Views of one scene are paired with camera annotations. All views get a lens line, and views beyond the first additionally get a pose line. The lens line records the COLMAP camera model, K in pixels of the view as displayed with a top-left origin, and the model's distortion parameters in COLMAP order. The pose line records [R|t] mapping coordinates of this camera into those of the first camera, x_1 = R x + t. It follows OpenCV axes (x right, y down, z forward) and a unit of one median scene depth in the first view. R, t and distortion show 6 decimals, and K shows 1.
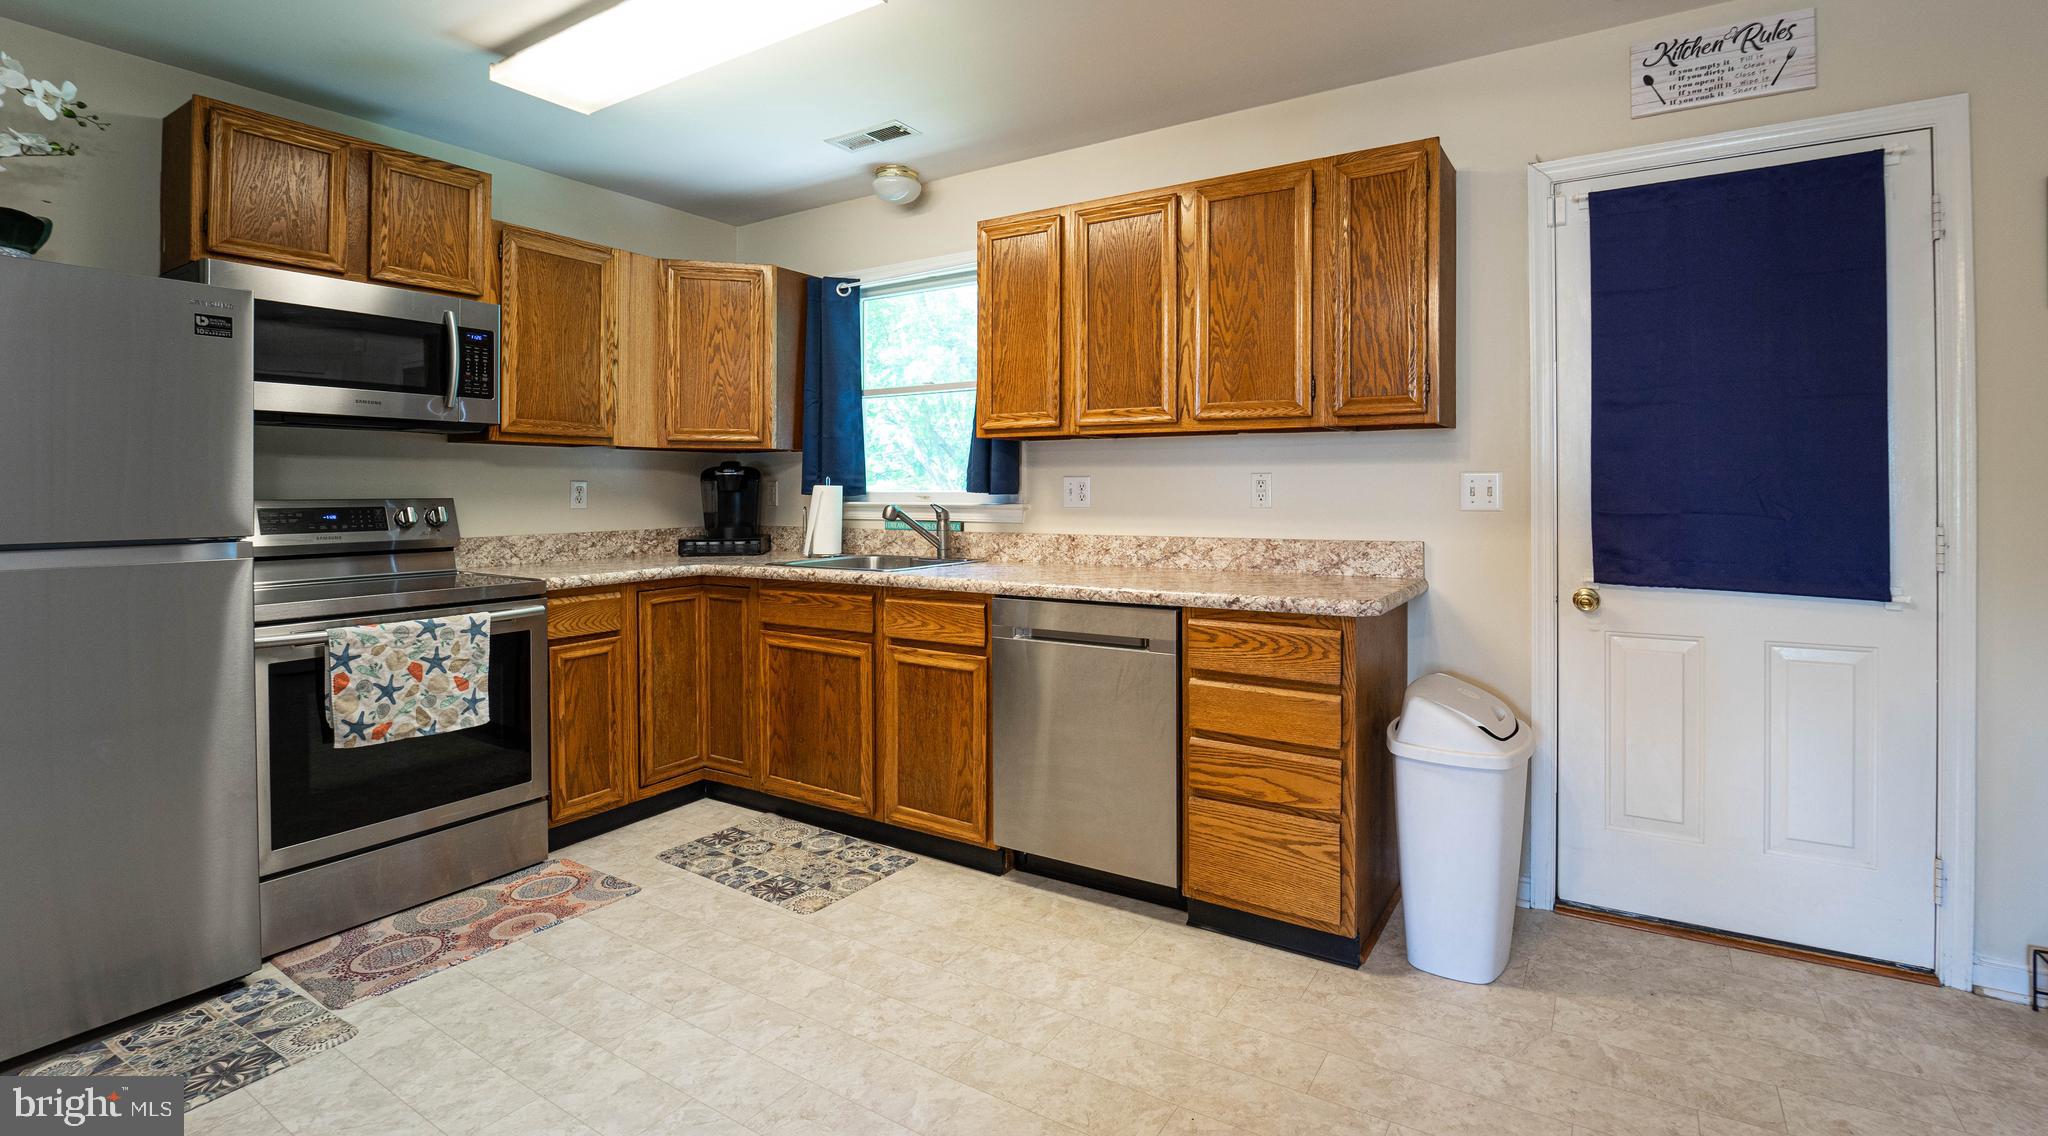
lens RADIAL K [[892.9, 0, 1081.2], [0, 892.9, 487.3], [0, 0, 1]] dist [-0.025272, 0.001090]
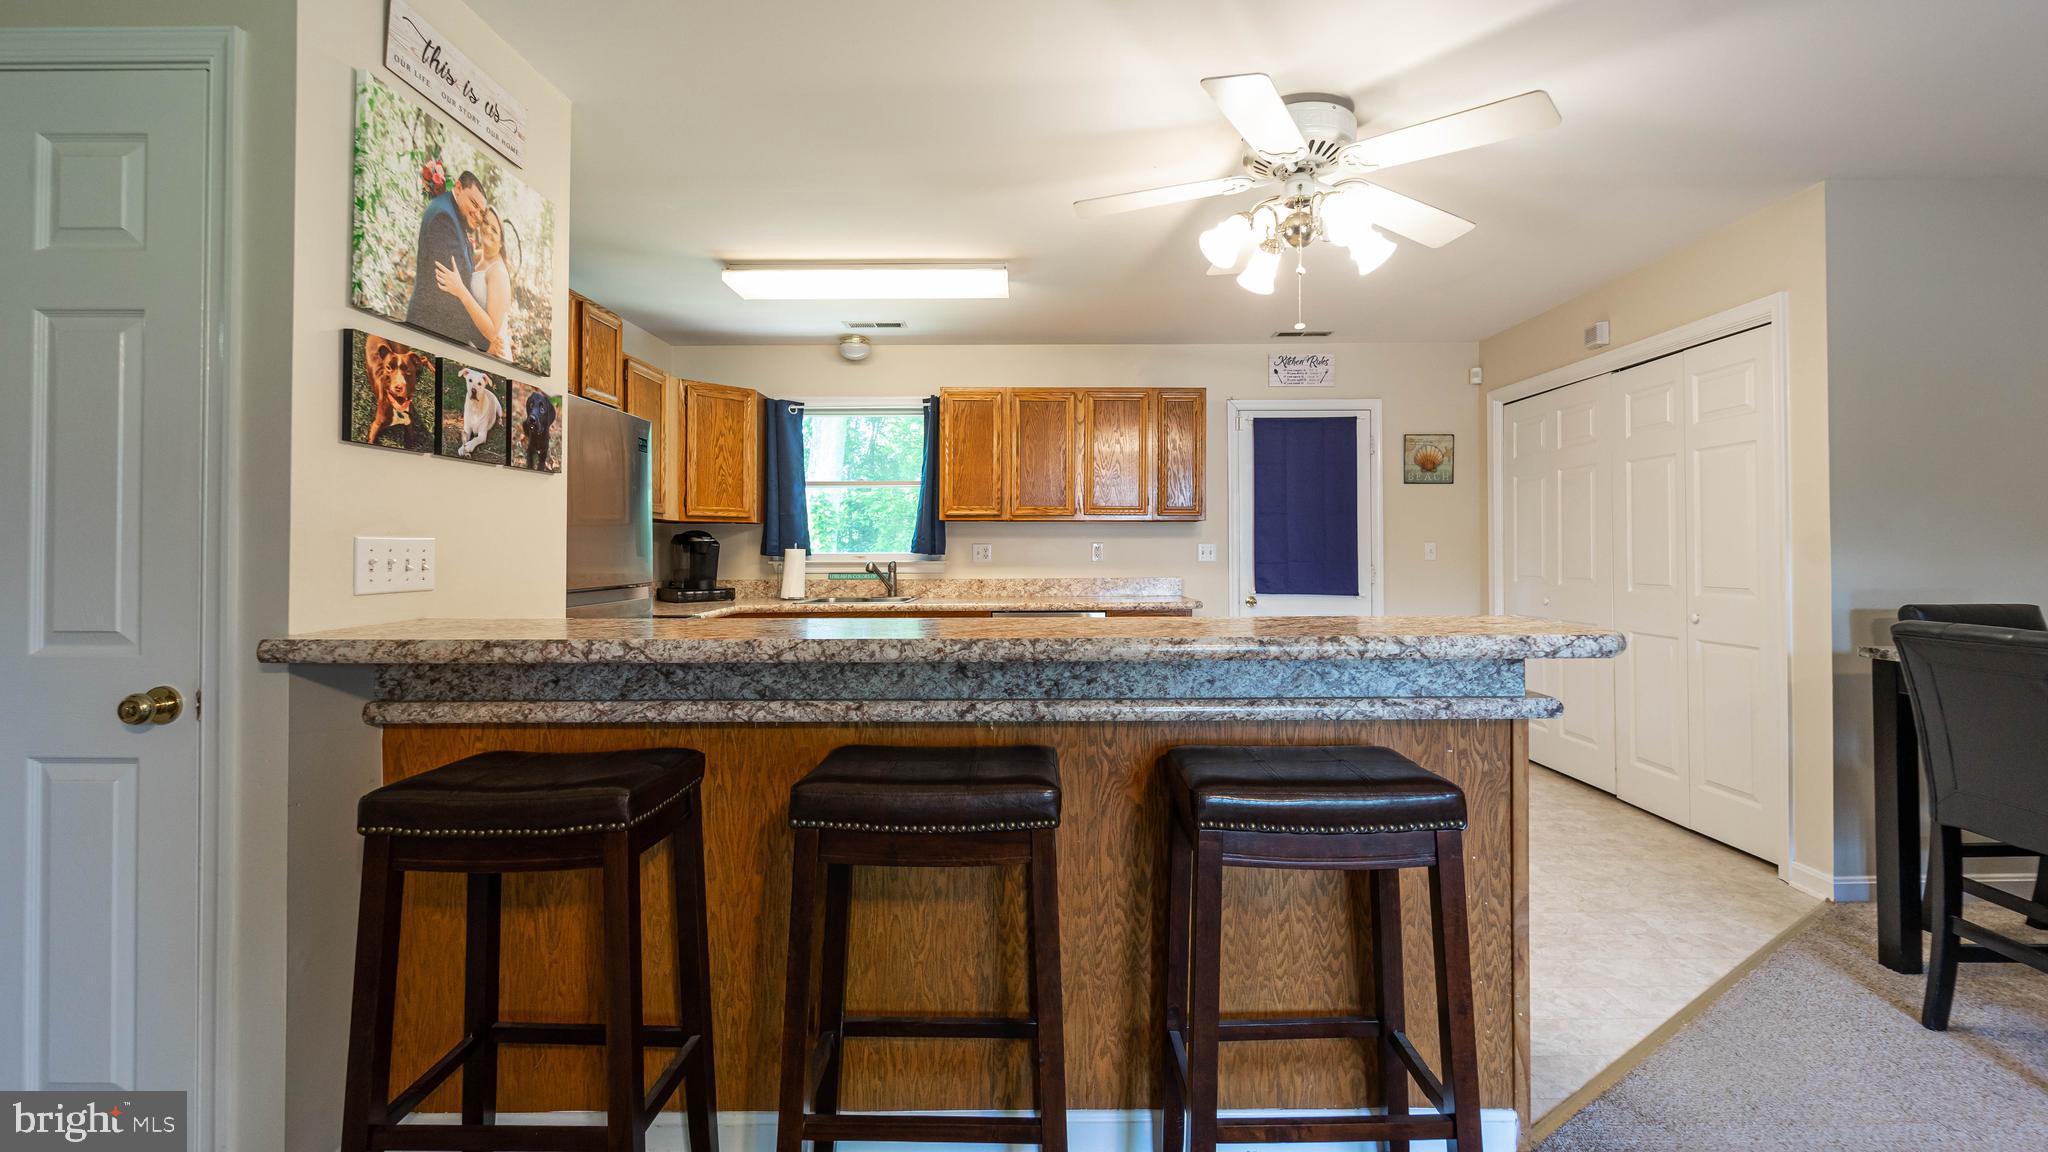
lens RADIAL K [[837.4, 0, 1041.7], [0, 837.4, 545.1], [0, 0, 1]] dist [-0.019681, -0.001703]
pose [[0.853052, 0.002891, 0.521818, -0.918697], [0.000072, 0.999984, -0.005658, -0.001732], [-0.521826, 0.004863, 0.853038, -0.481157]]
